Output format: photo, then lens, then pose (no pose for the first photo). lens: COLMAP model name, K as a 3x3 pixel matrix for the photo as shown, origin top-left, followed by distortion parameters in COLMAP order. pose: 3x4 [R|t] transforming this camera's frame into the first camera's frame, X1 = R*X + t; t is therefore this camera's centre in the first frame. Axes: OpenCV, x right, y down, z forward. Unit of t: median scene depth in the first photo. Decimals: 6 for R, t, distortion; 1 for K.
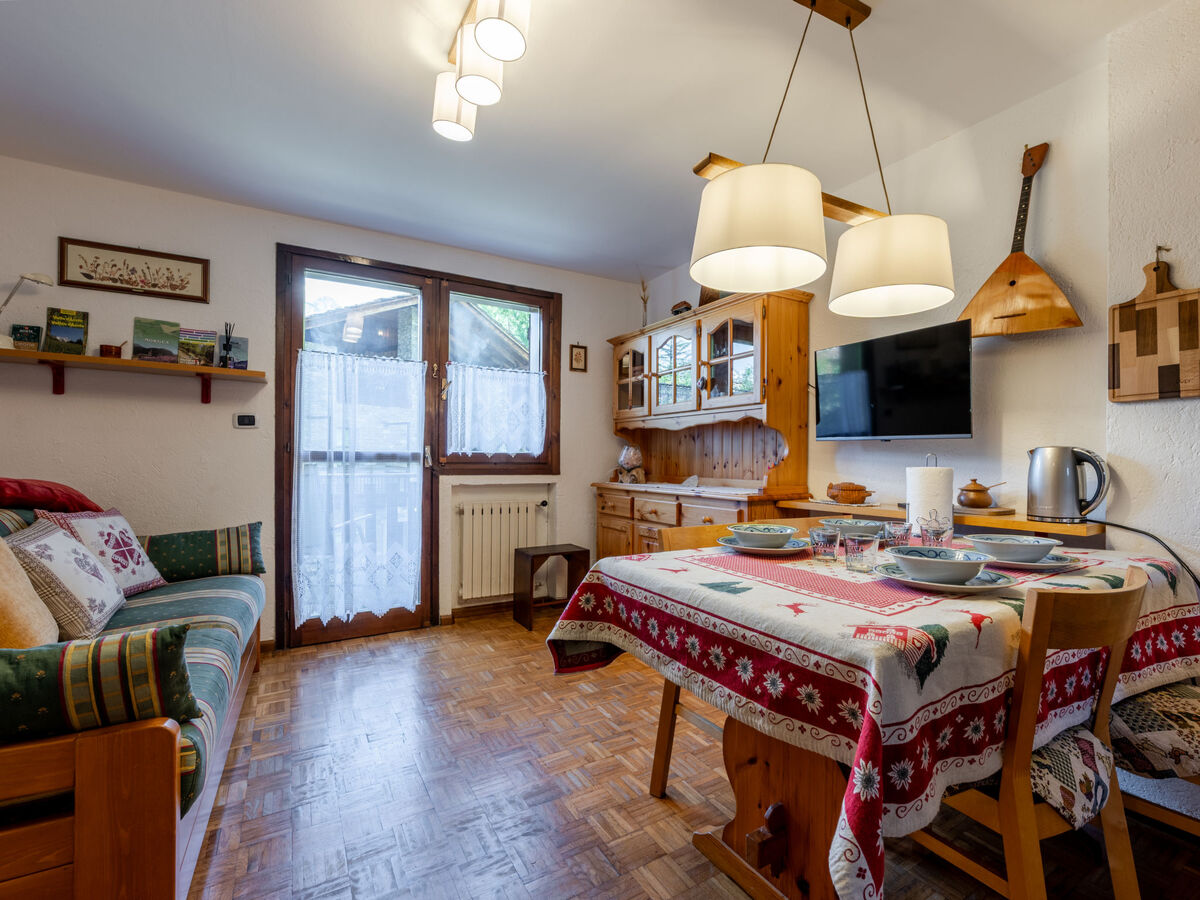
lens RADIAL K [[521.8, 0, 640.4], [0, 521.8, 461.6], [0, 0, 1]] dist [-0.003712, 0.000702]
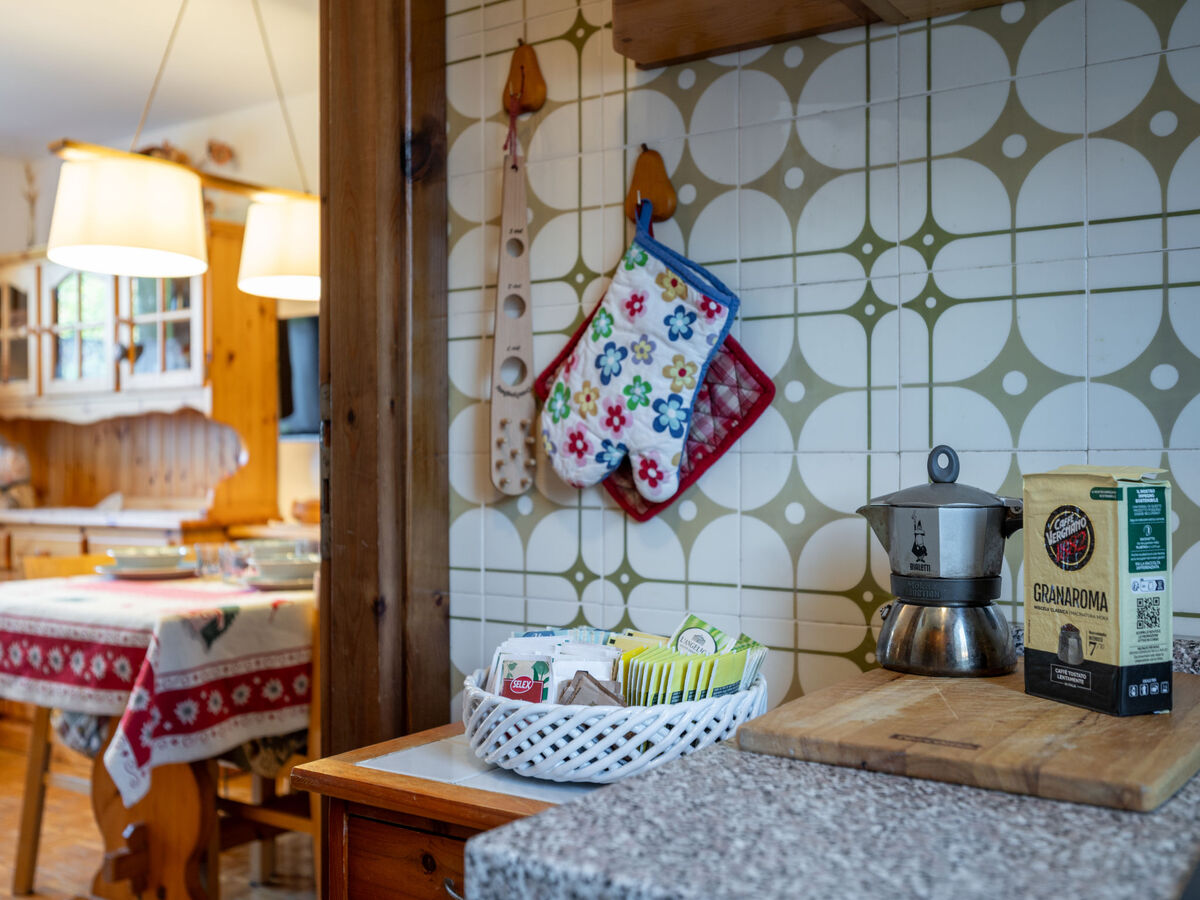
lens RADIAL K [[1160.2, 0, 556.9], [0, 1160.2, 440.9], [0, 0, 1]] dist [-0.015019, 0.000000]
pose [[0.922513, -0.009477, 0.385849, 0.089105], [0.017397, 0.999703, -0.017040, -0.007615], [-0.385573, 0.022432, 0.922405, -0.769713]]
